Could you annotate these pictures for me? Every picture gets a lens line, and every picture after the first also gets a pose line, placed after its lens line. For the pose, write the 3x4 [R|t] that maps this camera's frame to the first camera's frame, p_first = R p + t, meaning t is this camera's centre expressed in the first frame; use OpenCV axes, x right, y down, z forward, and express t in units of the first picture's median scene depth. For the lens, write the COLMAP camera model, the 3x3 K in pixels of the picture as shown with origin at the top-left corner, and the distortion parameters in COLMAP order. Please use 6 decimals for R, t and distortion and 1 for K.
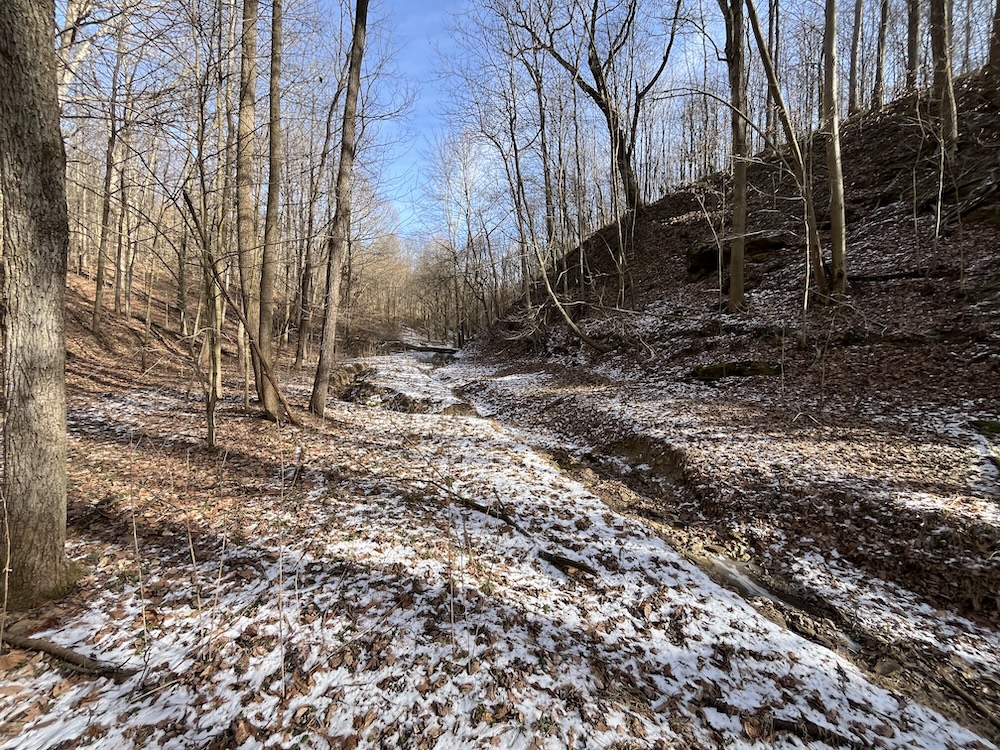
lens RADIAL K [[404.5, 0, 499.7], [0, 404.5, 374.5], [0, 0, 1]] dist [-0.003144, -0.000860]
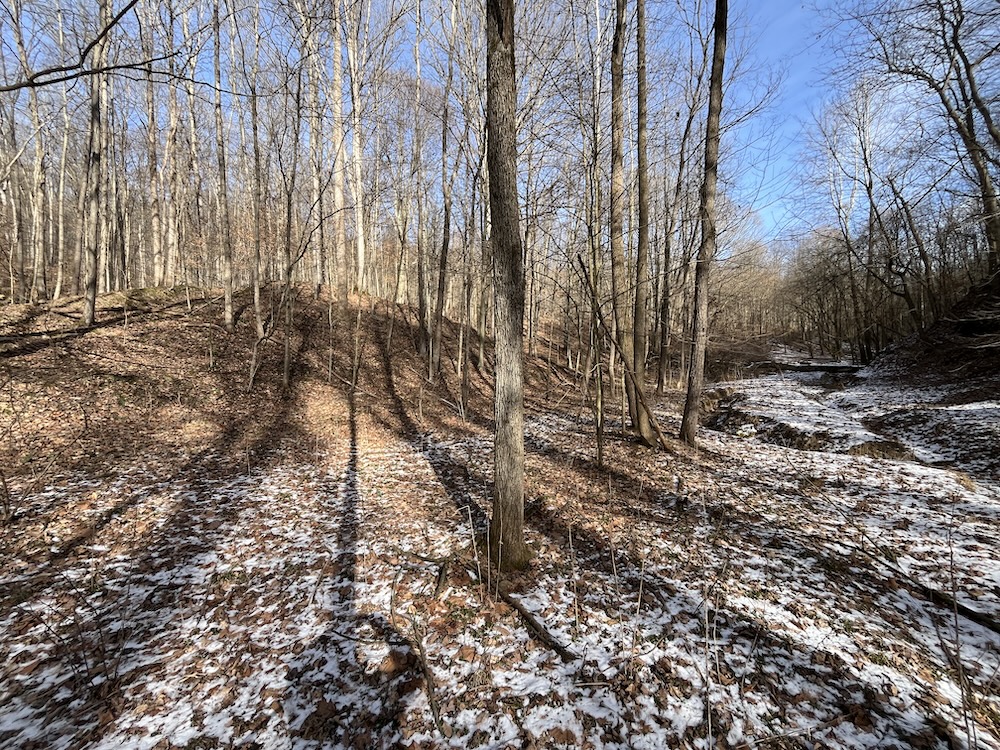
lens RADIAL K [[404.5, 0, 499.3], [0, 404.5, 374.2], [0, 0, 1]] dist [-0.003144, -0.000860]
pose [[0.677536, -0.047543, -0.733952, -0.075271], [0.001837, 0.998015, -0.062951, -0.013813], [0.735488, 0.041303, 0.676278, -0.005774]]
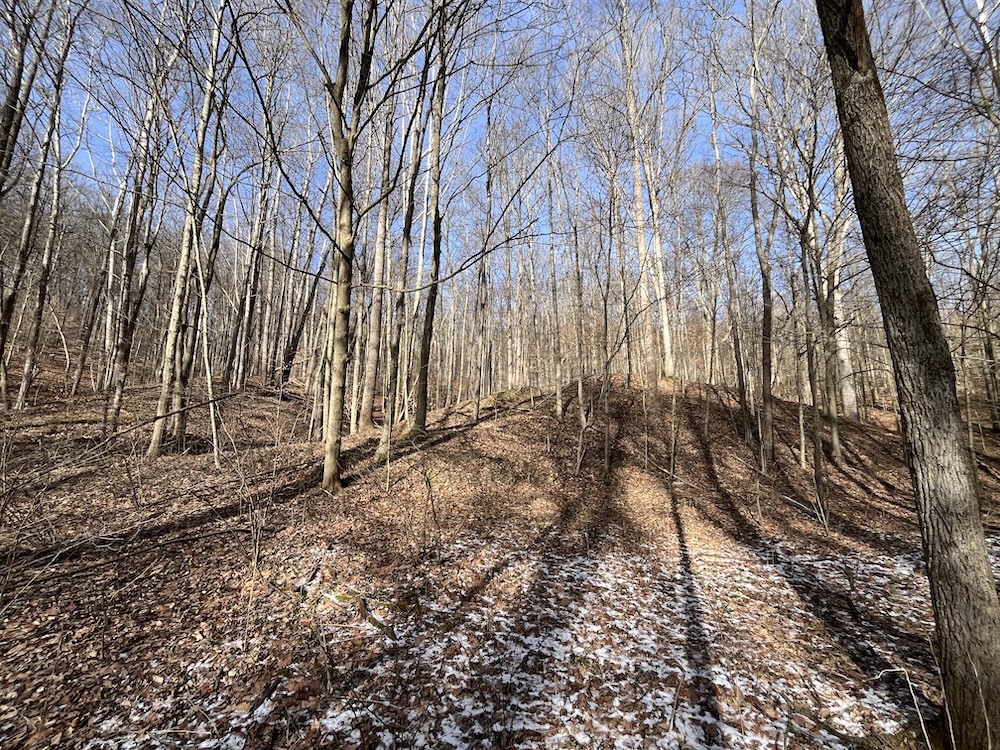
lens RADIAL K [[404.5, 0, 498.7], [0, 404.5, 375.2], [0, 0, 1]] dist [-0.003144, -0.000860]
pose [[0.029552, -0.242617, -0.969672, -0.115493], [-0.067752, 0.967378, -0.244108, -0.017392], [0.997264, 0.072911, 0.012151, -0.076890]]
